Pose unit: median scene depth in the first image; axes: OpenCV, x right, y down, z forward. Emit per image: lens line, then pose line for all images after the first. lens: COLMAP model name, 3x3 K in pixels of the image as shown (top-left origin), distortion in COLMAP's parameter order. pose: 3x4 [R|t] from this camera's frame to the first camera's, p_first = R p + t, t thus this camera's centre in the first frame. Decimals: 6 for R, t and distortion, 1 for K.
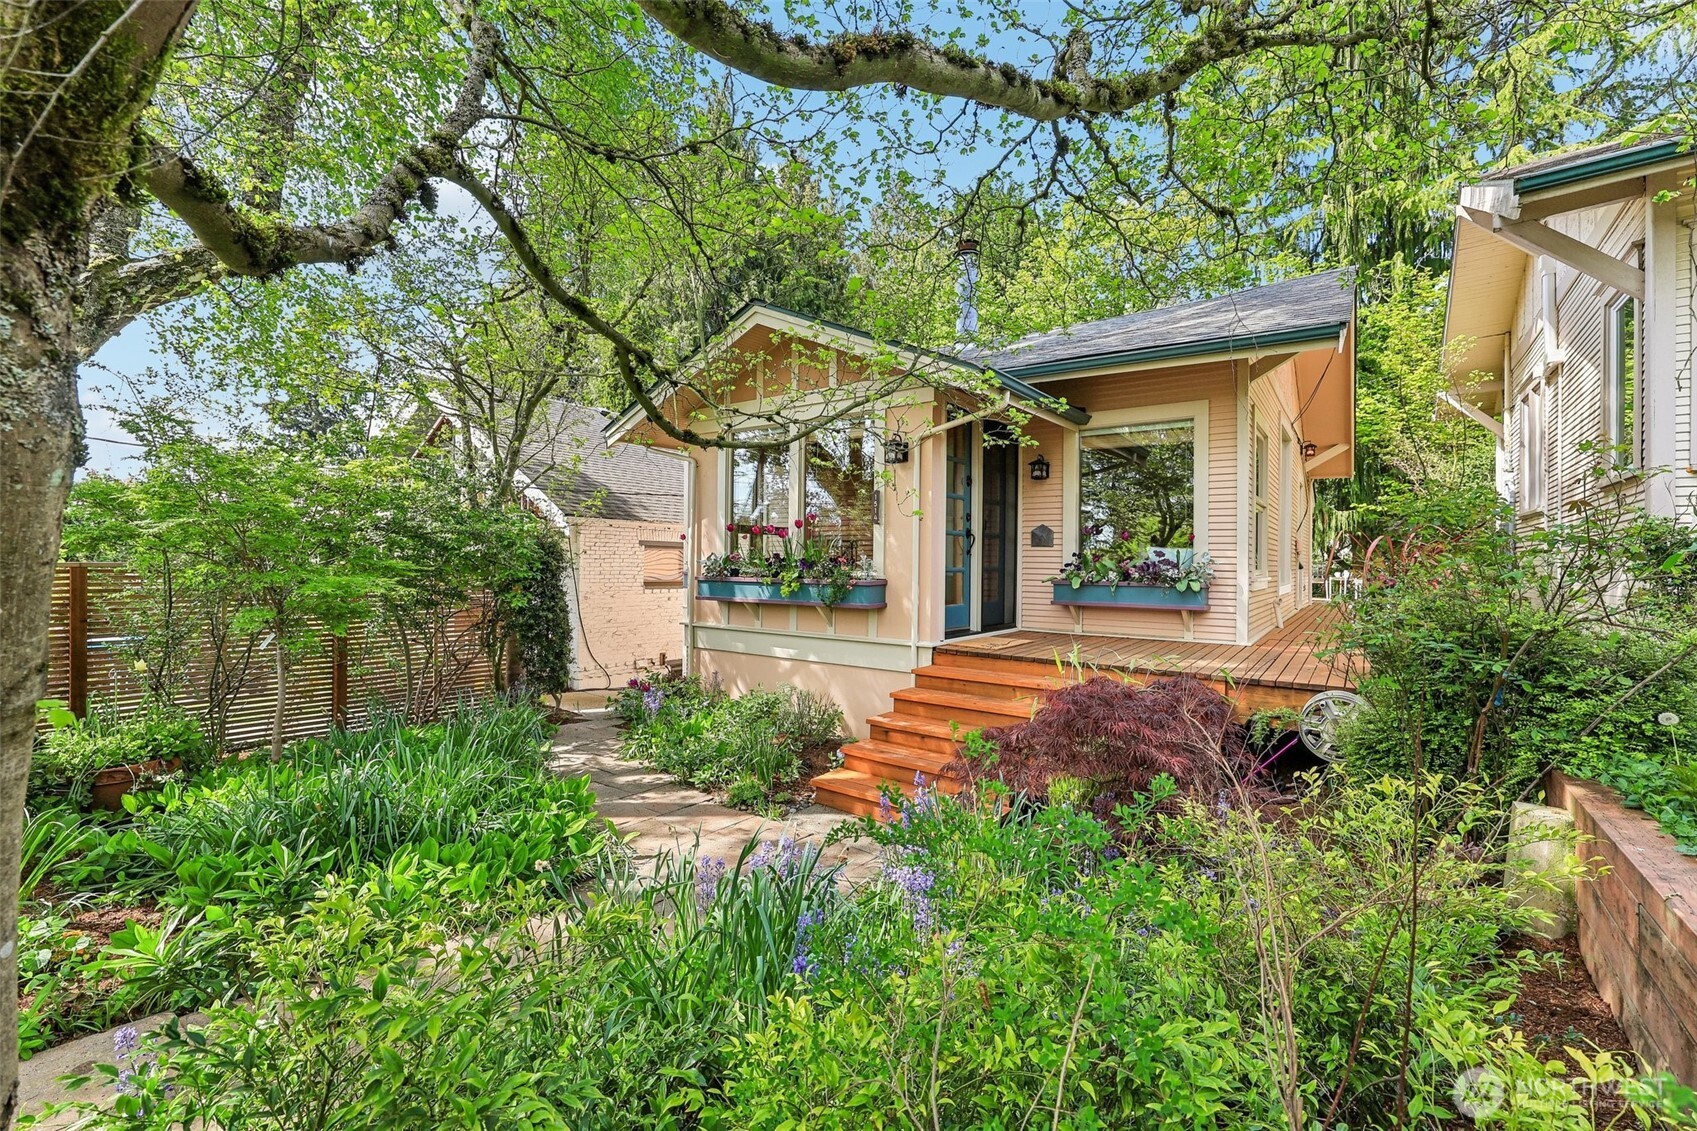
lens RADIAL K [[726.8, 0, 852.7], [0, 726.8, 561.0], [0, 0, 1]] dist [-0.000710, 0.000164]
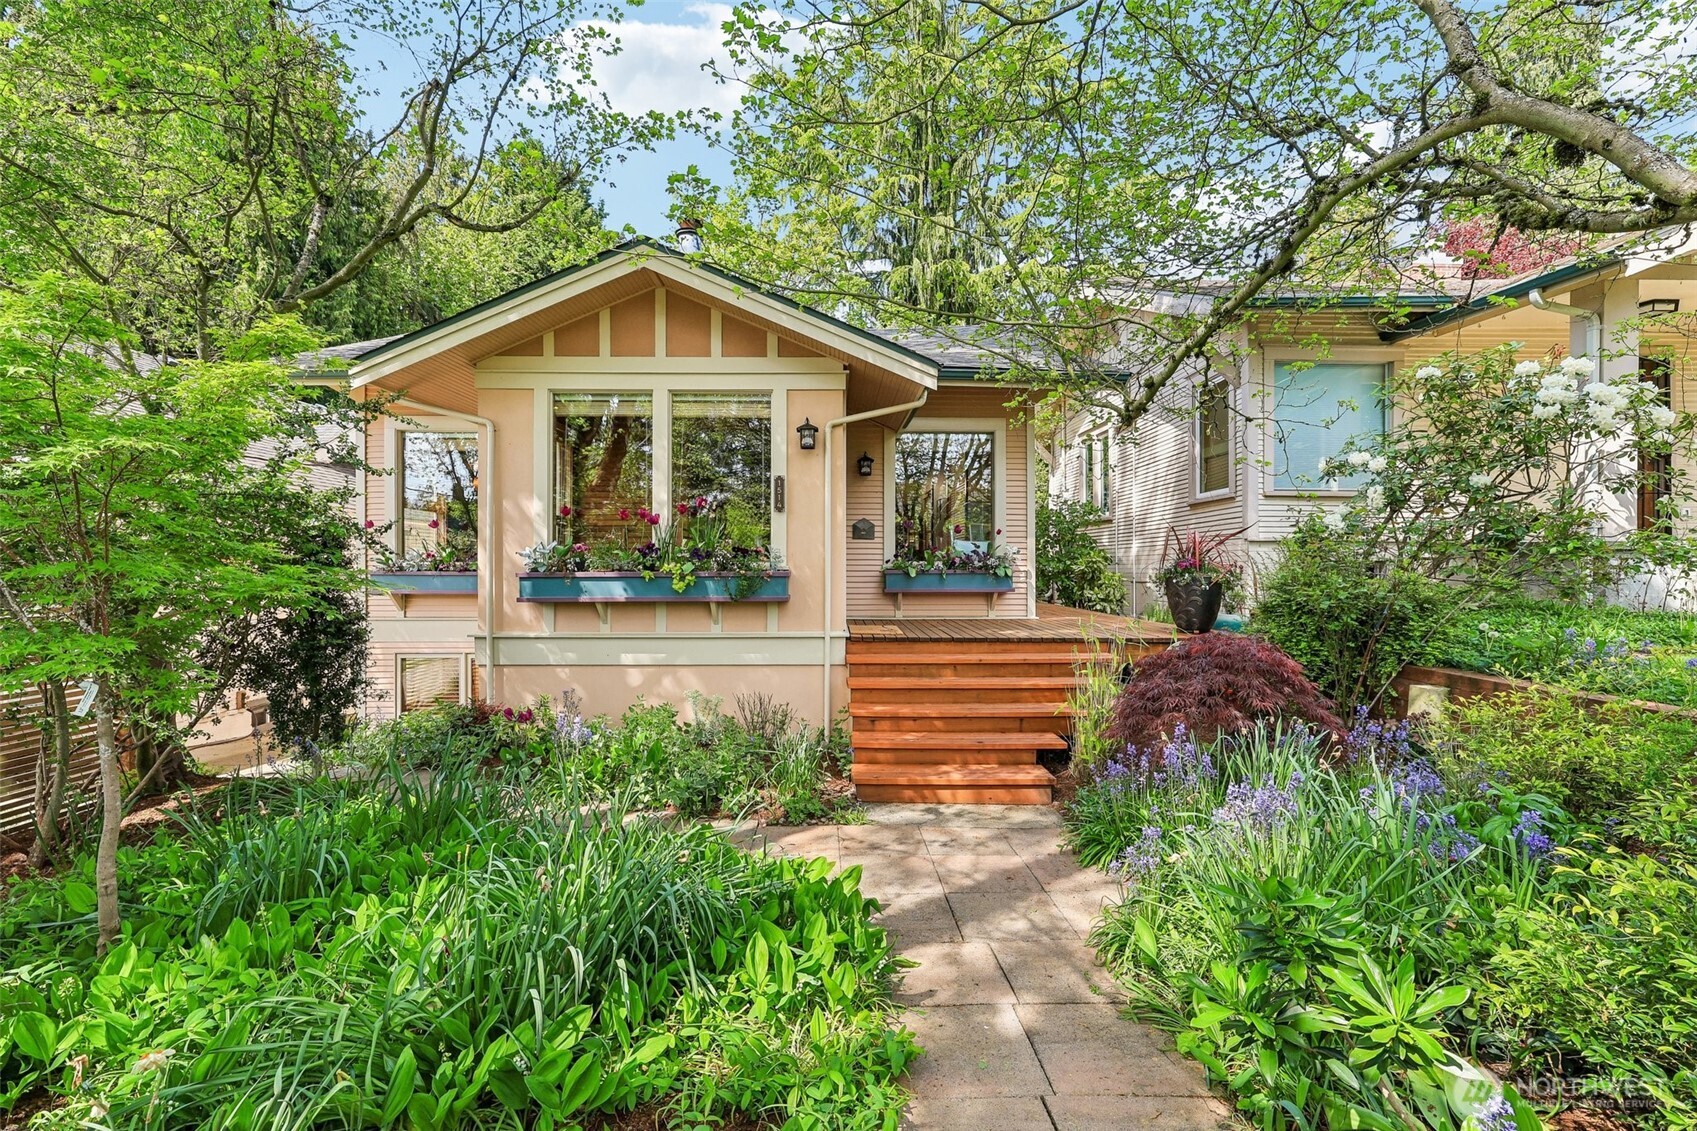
lens RADIAL K [[726.8, 0, 852.7], [0, 726.8, 561.0], [0, 0, 1]] dist [-0.000710, 0.000164]
pose [[0.815996, -0.007397, 0.578011, -0.398398], [0.006534, 0.999972, 0.003573, 0.009355], [-0.578021, 0.000861, 0.816021, 0.157576]]
